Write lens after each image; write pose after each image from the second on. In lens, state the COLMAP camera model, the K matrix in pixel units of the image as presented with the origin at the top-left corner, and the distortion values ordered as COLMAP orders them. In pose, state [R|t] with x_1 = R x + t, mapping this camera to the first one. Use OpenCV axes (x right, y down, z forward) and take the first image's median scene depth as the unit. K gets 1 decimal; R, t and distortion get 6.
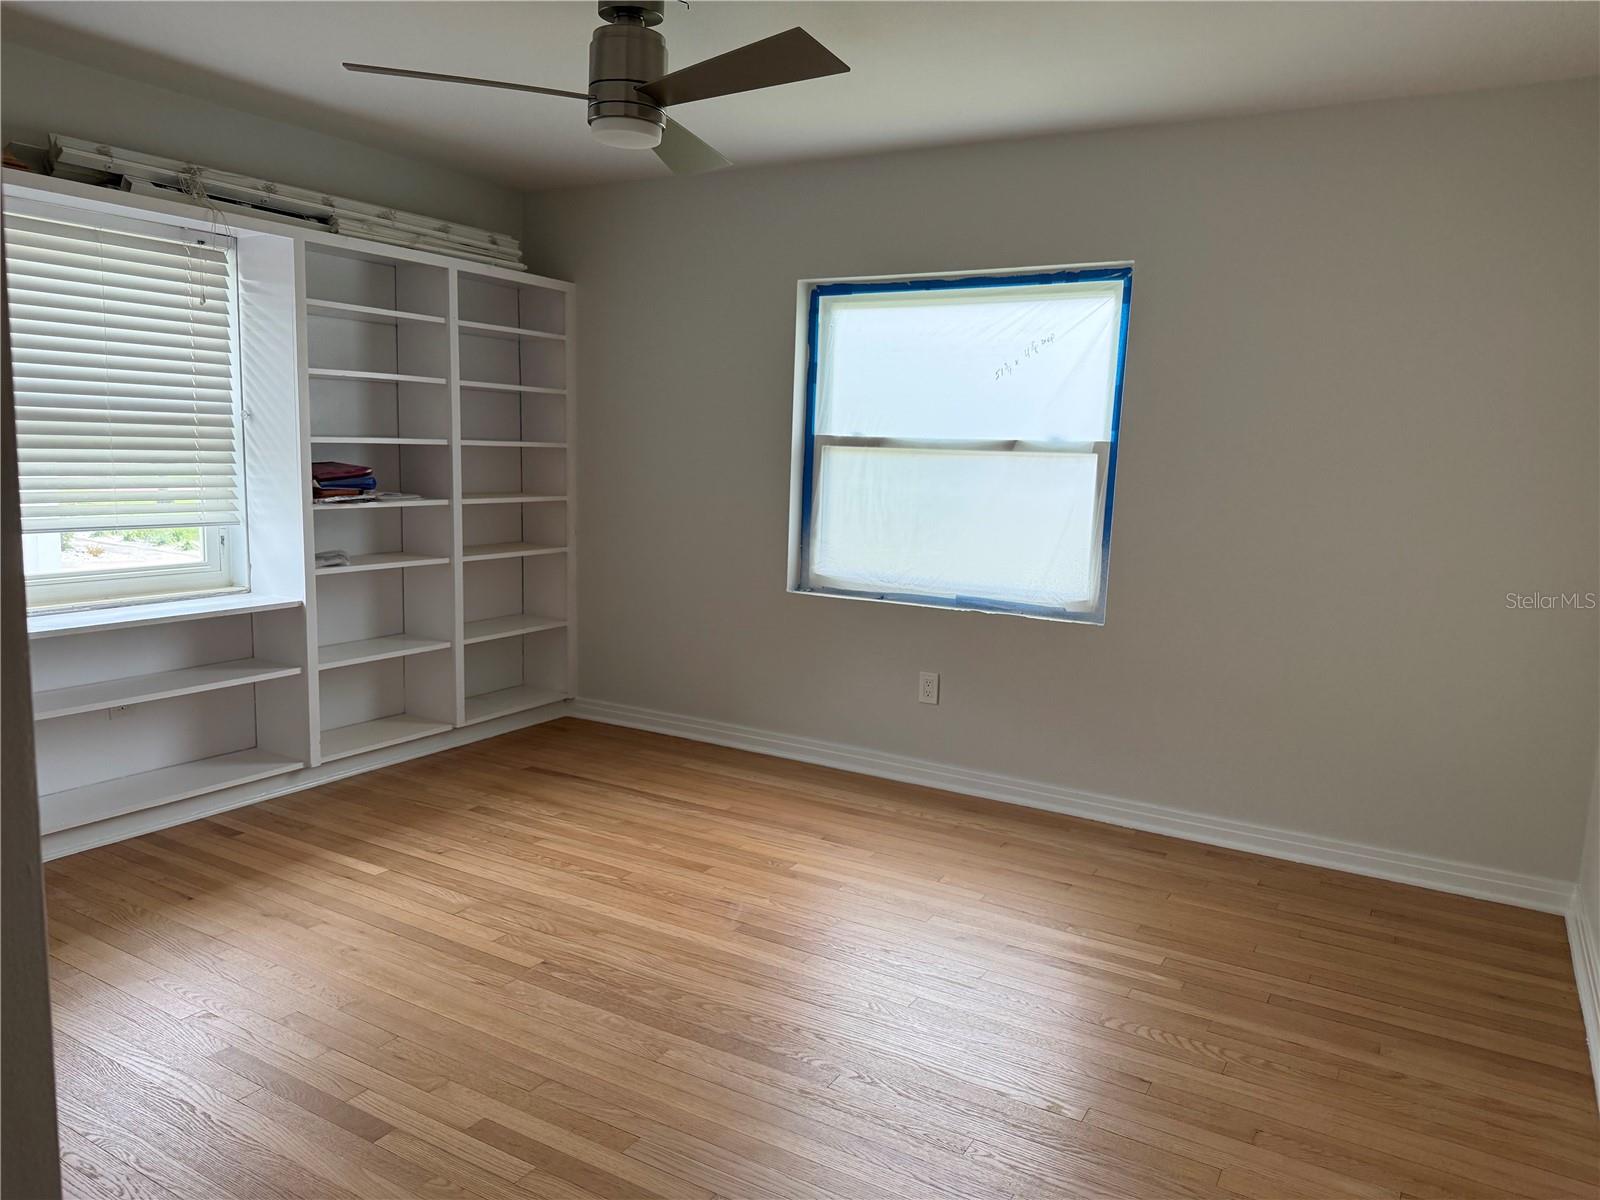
lens RADIAL K [[1122.0, 0, 798.3], [0, 1122.0, 600.8], [0, 0, 1]] dist [0.003269, -0.001745]
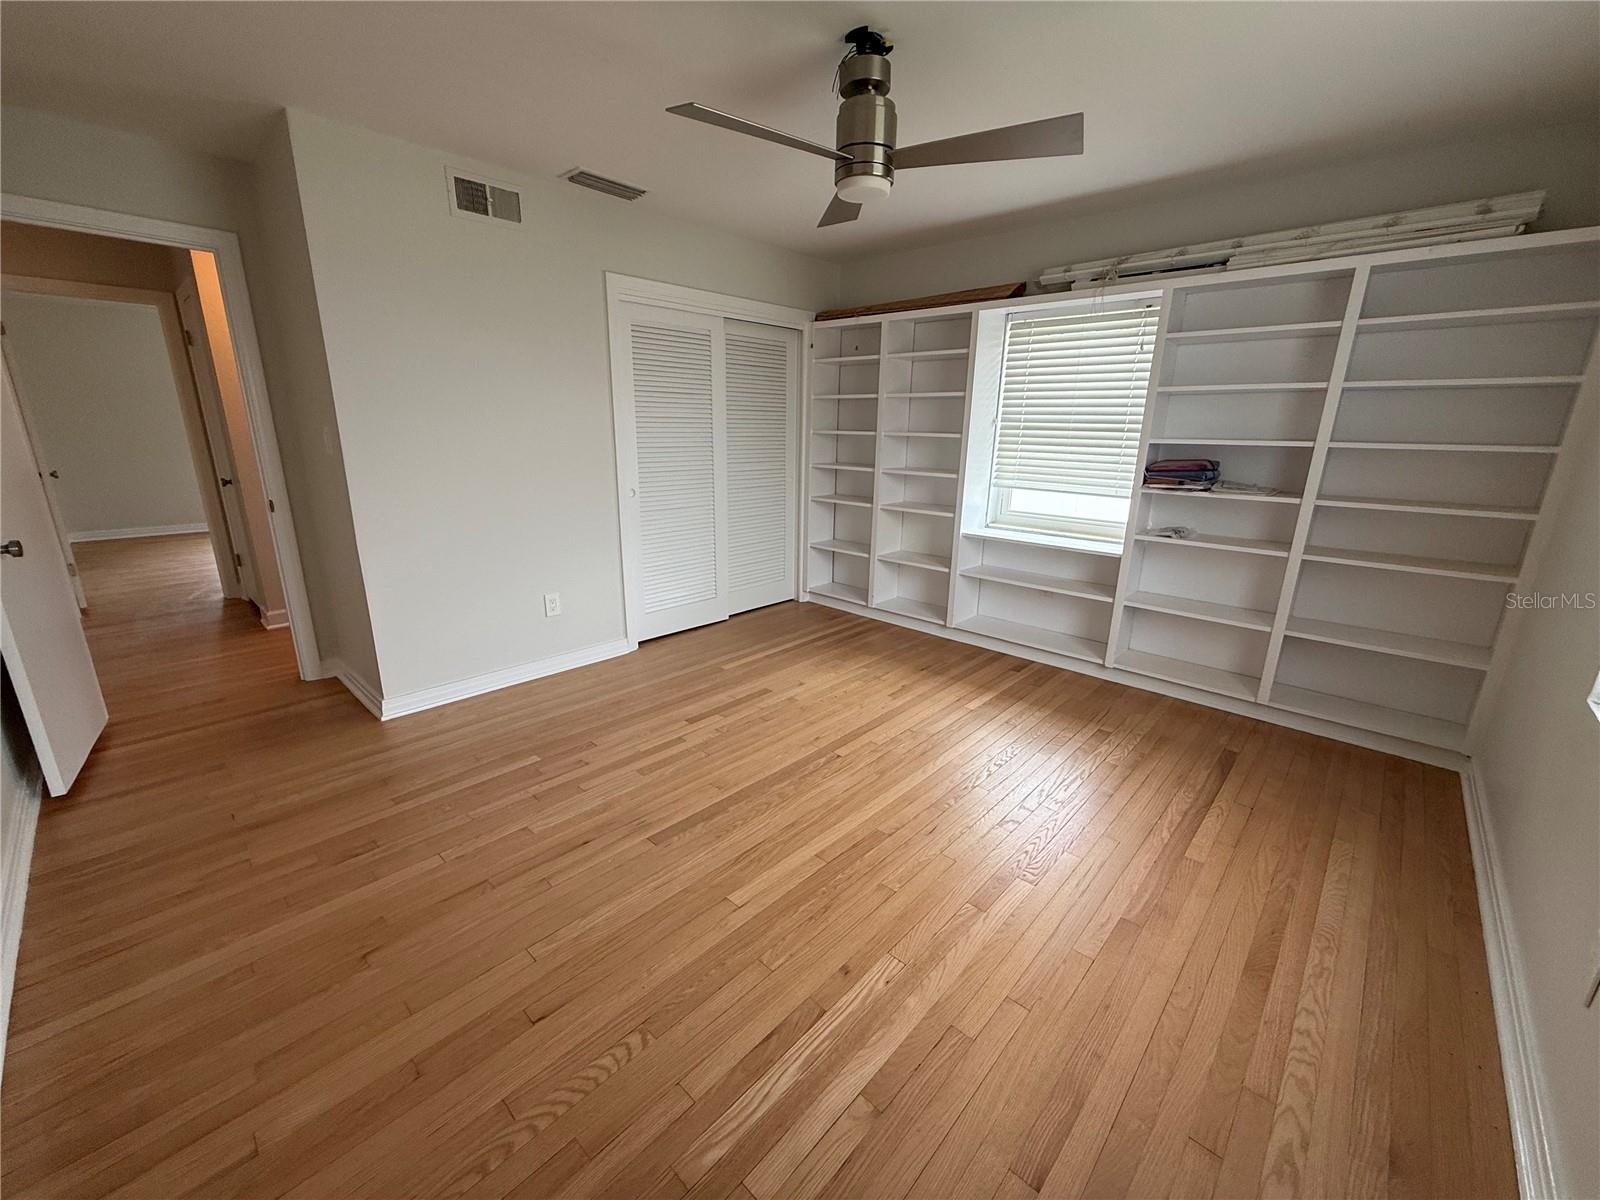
lens RADIAL K [[635.8, 0, 797.5], [0, 635.8, 600.5], [0, 0, 1]] dist [0.000539, -0.000841]
pose [[-0.214973, 0.229956, -0.949161, 0.455679], [-0.158122, 0.950865, 0.266181, -0.098482], [0.963734, 0.207305, -0.168049, 0.769830]]
